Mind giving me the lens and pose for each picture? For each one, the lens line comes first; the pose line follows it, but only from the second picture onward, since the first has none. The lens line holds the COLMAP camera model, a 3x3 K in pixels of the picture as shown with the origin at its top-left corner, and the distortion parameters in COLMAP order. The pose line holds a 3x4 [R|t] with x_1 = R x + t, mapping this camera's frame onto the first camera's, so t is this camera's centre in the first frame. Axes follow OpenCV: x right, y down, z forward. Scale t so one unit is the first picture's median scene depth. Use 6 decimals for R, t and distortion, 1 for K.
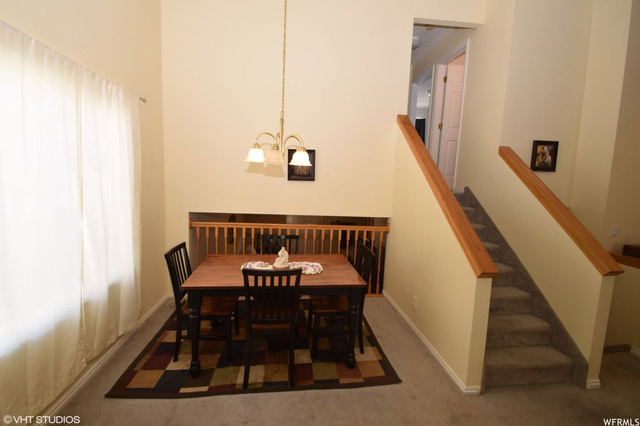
lens RADIAL K [[280.2, 0, 315.7], [0, 280.2, 206.6], [0, 0, 1]] dist [0.003609, -0.008787]
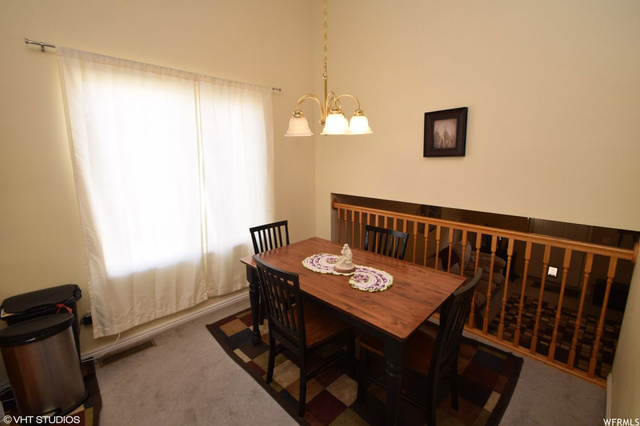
lens RADIAL K [[280.2, 0, 315.7], [0, 280.2, 206.6], [0, 0, 1]] dist [0.003609, -0.008787]
pose [[0.611794, 0.097562, -0.784977, 0.443980], [-0.050105, 0.995152, 0.084633, -0.019785], [0.789428, -0.012446, 0.613716, 0.474955]]
